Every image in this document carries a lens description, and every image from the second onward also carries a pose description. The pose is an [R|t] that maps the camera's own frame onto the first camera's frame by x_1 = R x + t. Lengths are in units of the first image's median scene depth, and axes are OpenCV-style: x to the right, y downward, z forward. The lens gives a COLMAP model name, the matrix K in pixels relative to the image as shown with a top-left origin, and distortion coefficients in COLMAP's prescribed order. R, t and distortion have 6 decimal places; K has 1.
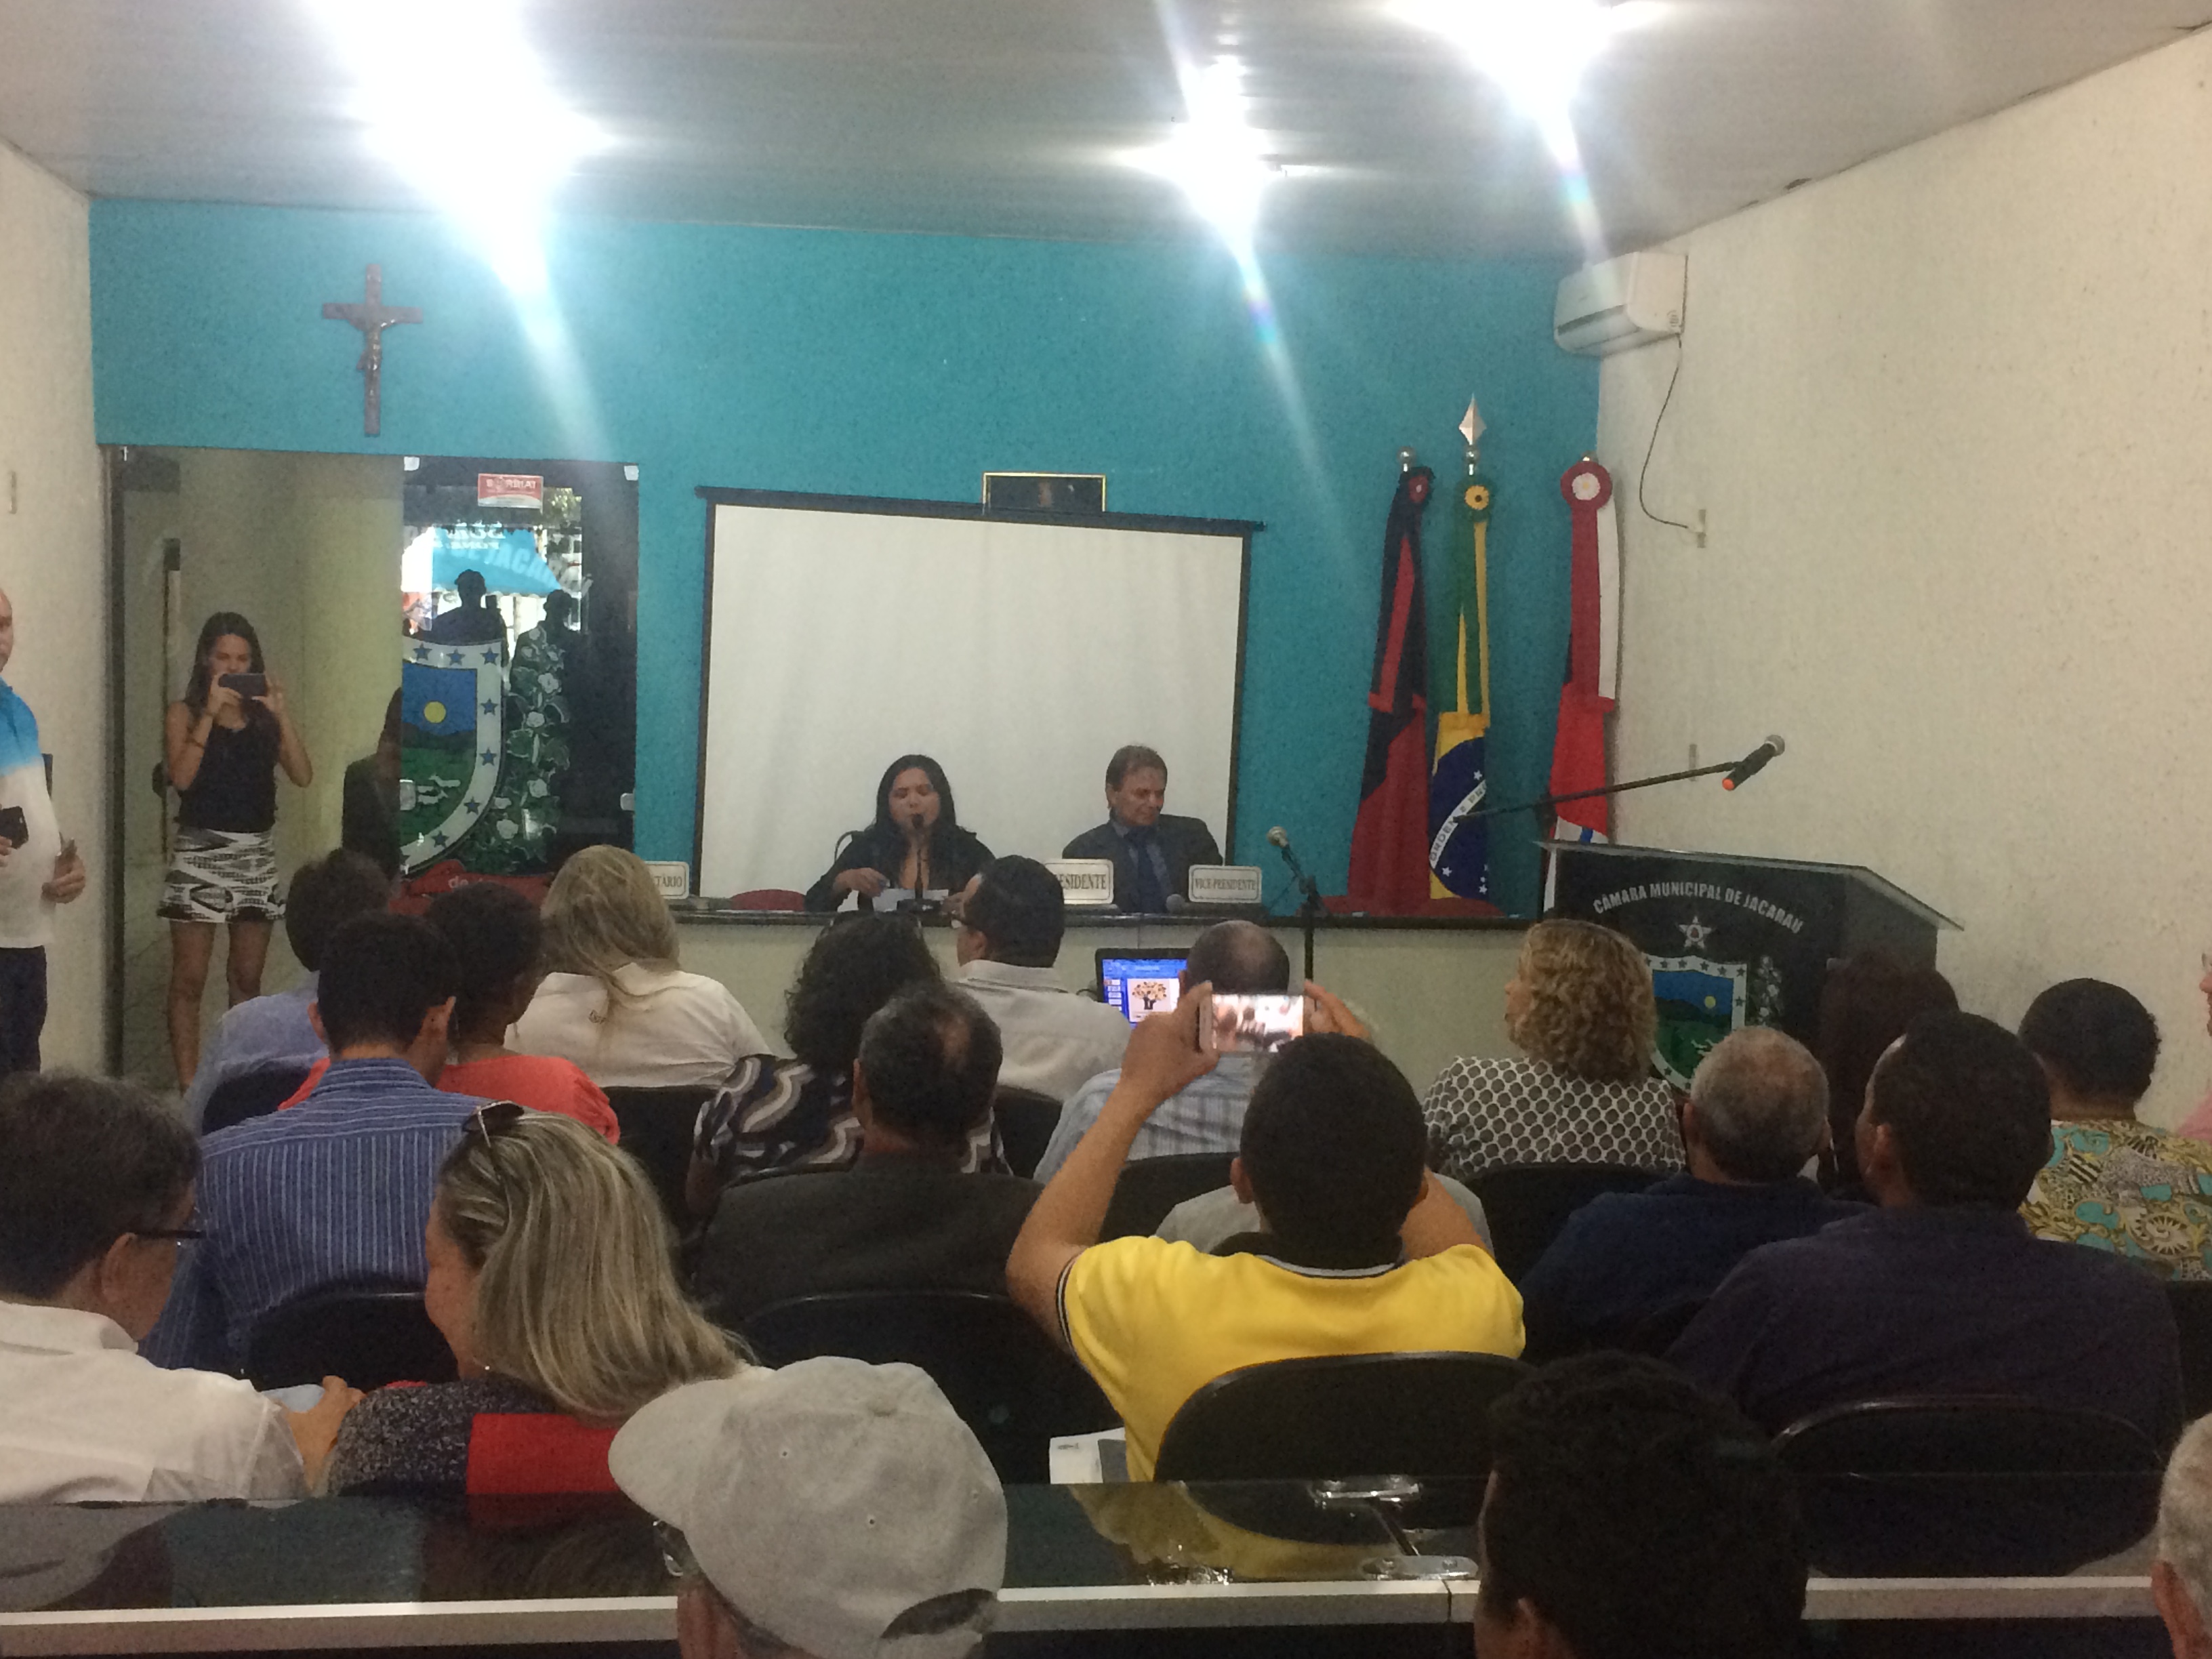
lens RADIAL K [[2805.0, 0, 1106.0], [0, 2805.0, 829.5], [0, 0, 1]] dist [0.117672, -0.442240]
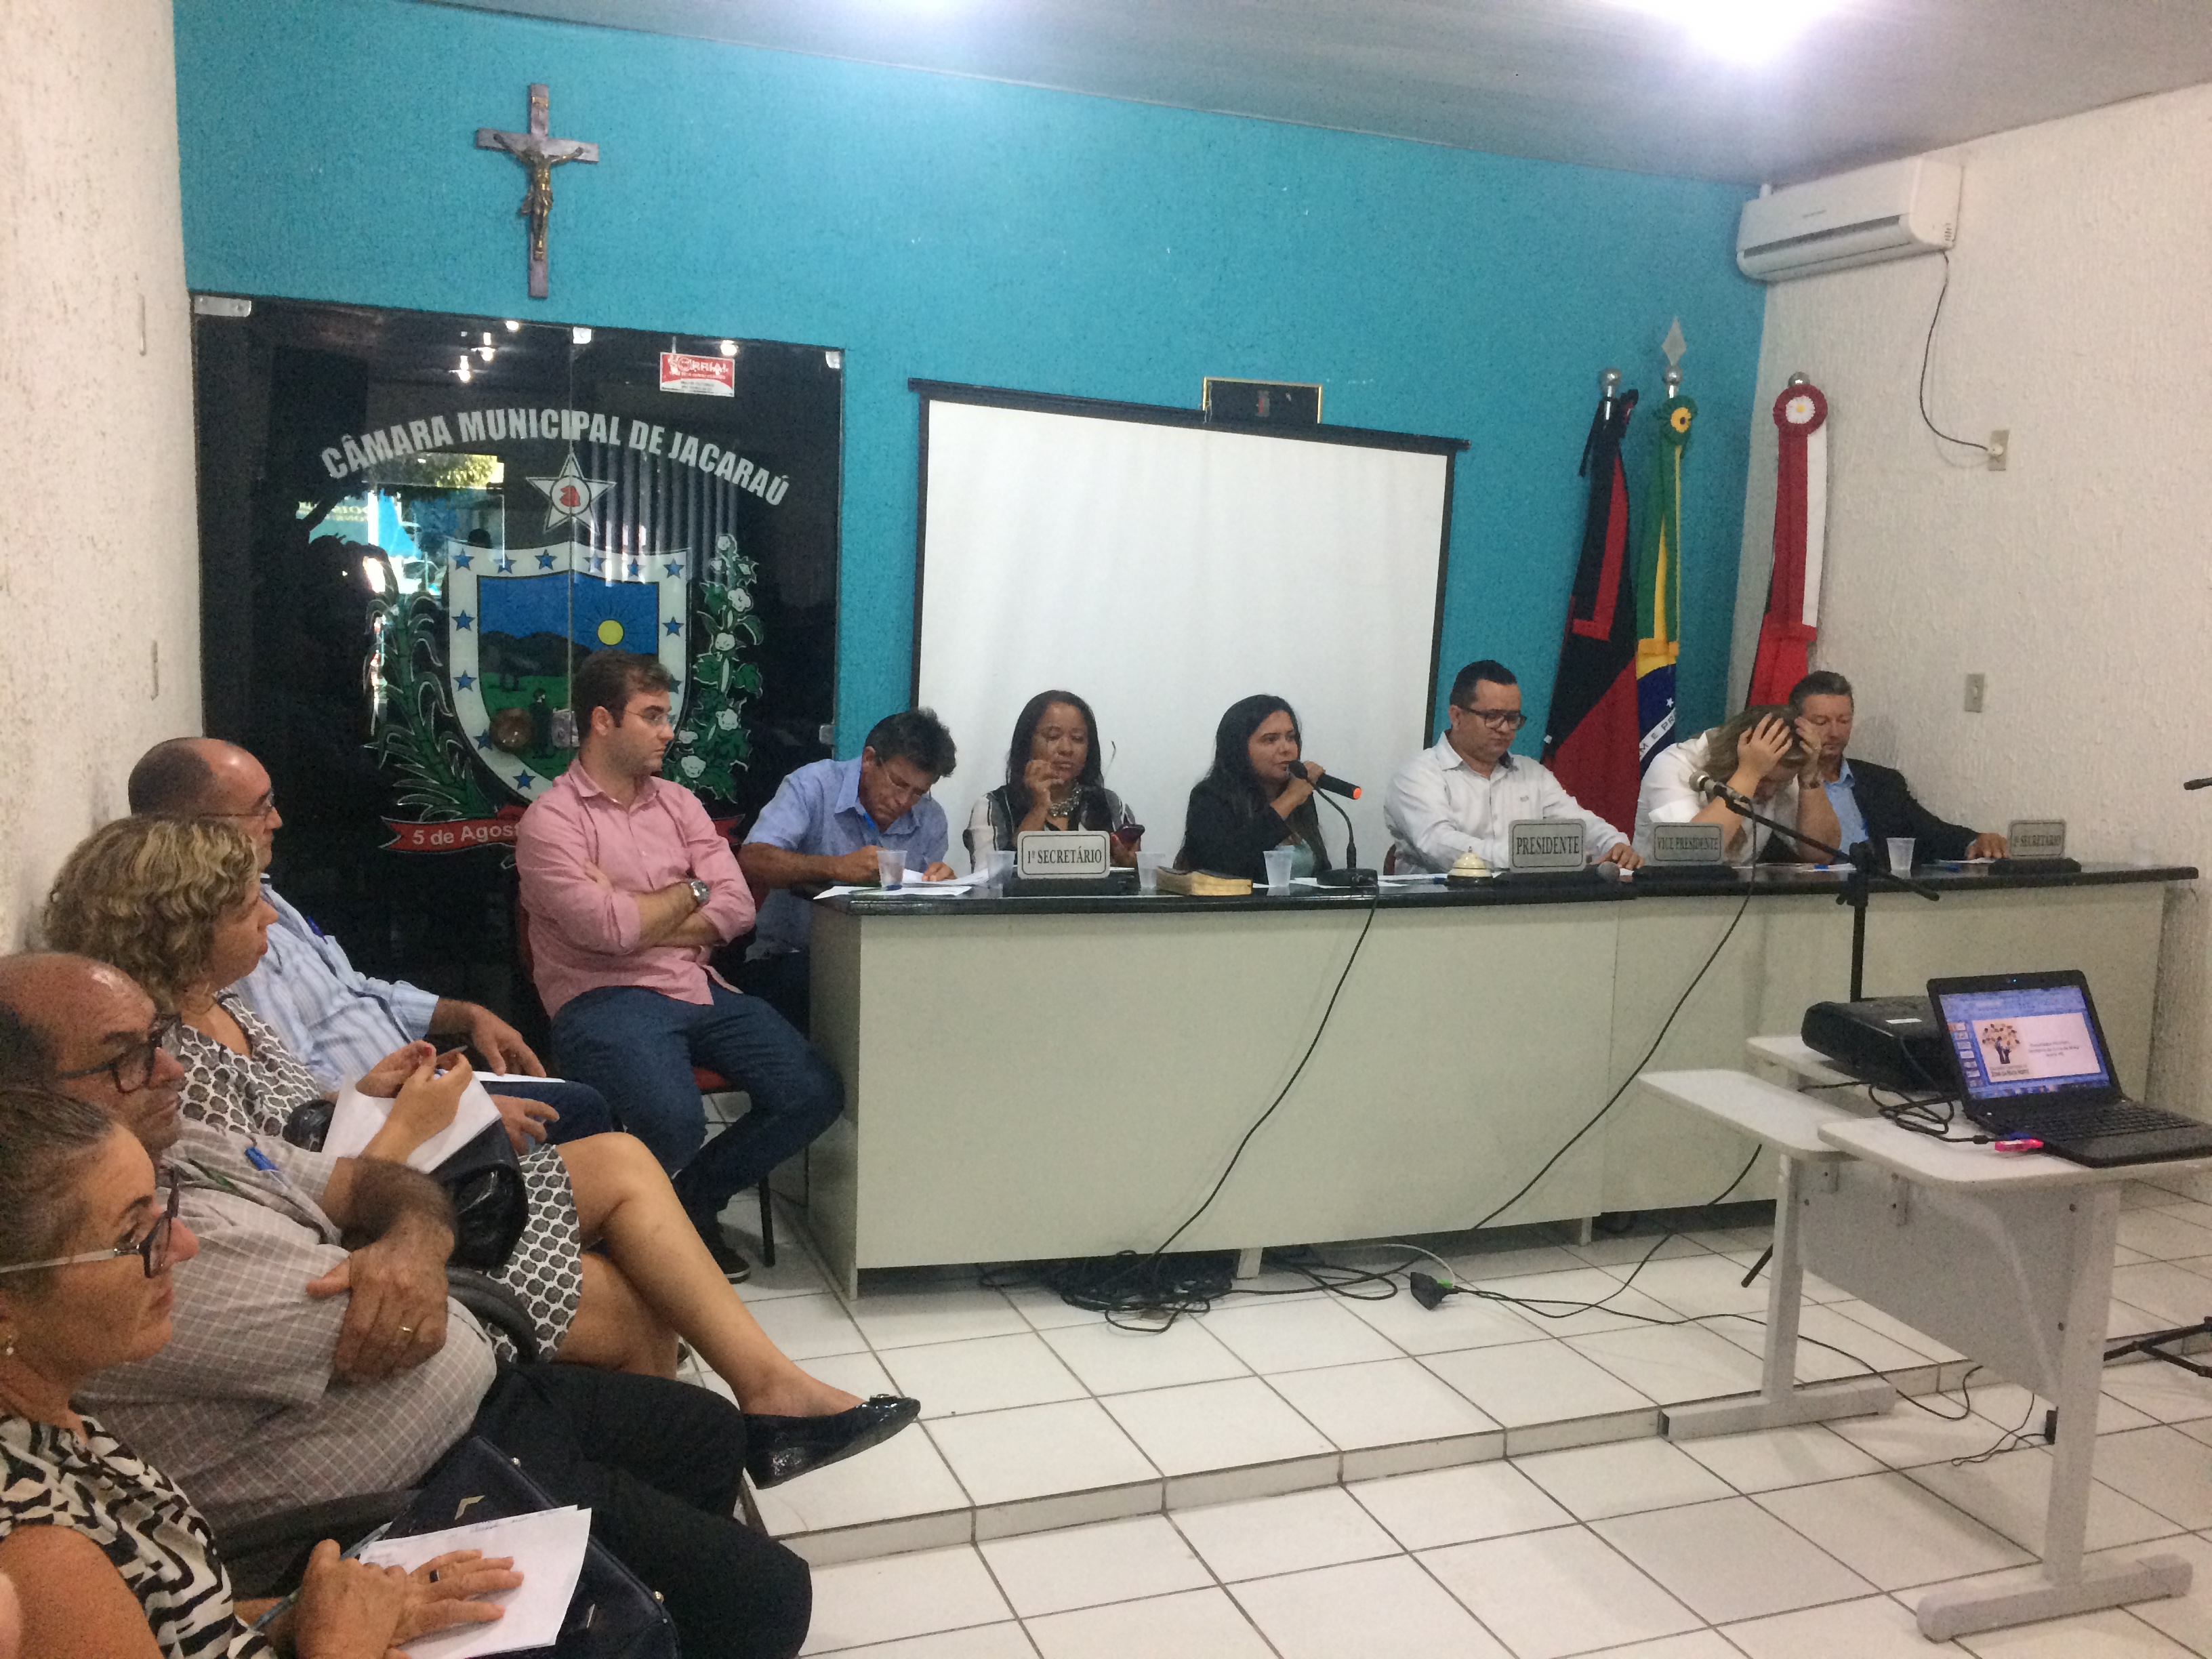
lens RADIAL K [[1878.1, 0, 1090.4], [0, 1878.1, 823.2], [0, 0, 1]] dist [0.095772, -0.143870]
pose [[0.974526, -0.015043, 0.223769, -0.224609], [0.000660, 0.997936, 0.064215, -0.020301], [-0.224273, -0.062431, 0.972524, 0.400250]]
